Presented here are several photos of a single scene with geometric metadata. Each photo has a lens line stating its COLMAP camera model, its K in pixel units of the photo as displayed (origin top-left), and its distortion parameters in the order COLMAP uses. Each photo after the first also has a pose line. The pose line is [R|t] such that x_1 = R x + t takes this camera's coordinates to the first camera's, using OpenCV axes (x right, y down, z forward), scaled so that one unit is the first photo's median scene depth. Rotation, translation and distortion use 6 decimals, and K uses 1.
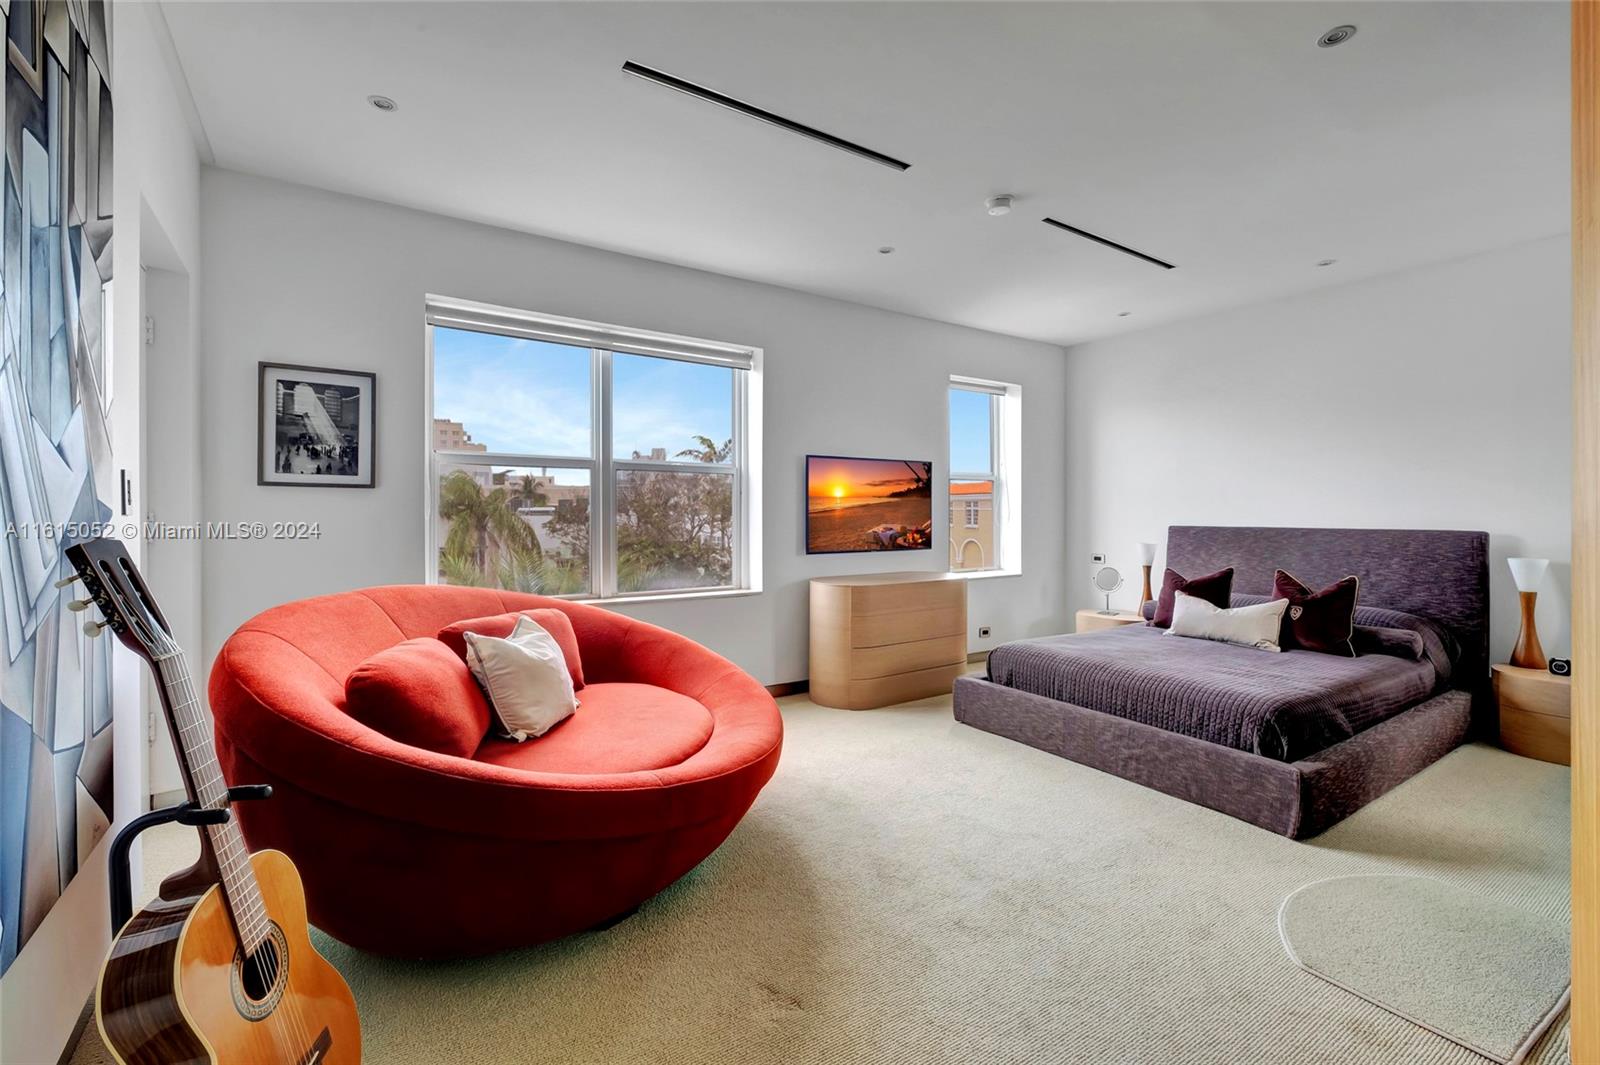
lens RADIAL K [[727.7, 0, 793.2], [0, 727.7, 518.6], [0, 0, 1]] dist [0.002646, -0.004543]
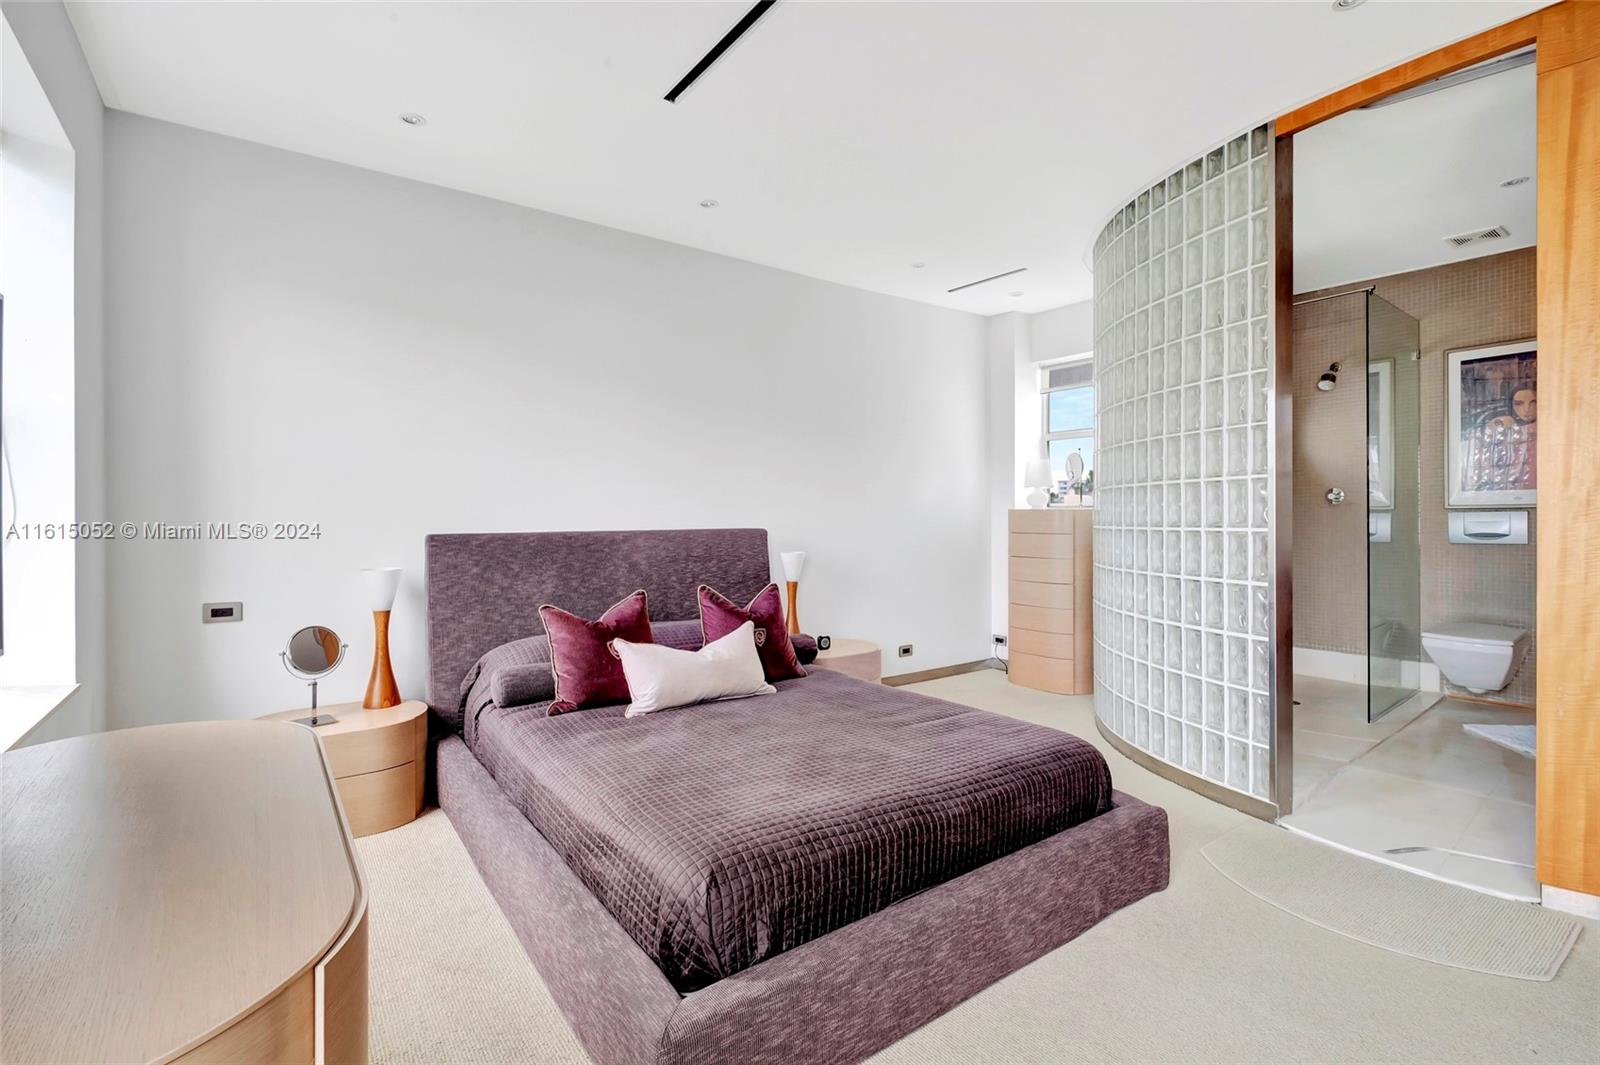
lens RADIAL K [[727.7, 0, 807.6], [0, 727.7, 525.2], [0, 0, 1]] dist [0.002646, -0.004543]
pose [[-0.079135, -0.015809, 0.996739, -0.077347], [0.015120, 0.999740, 0.017057, -0.002300], [-0.996749, 0.016421, -0.078876, 0.903877]]
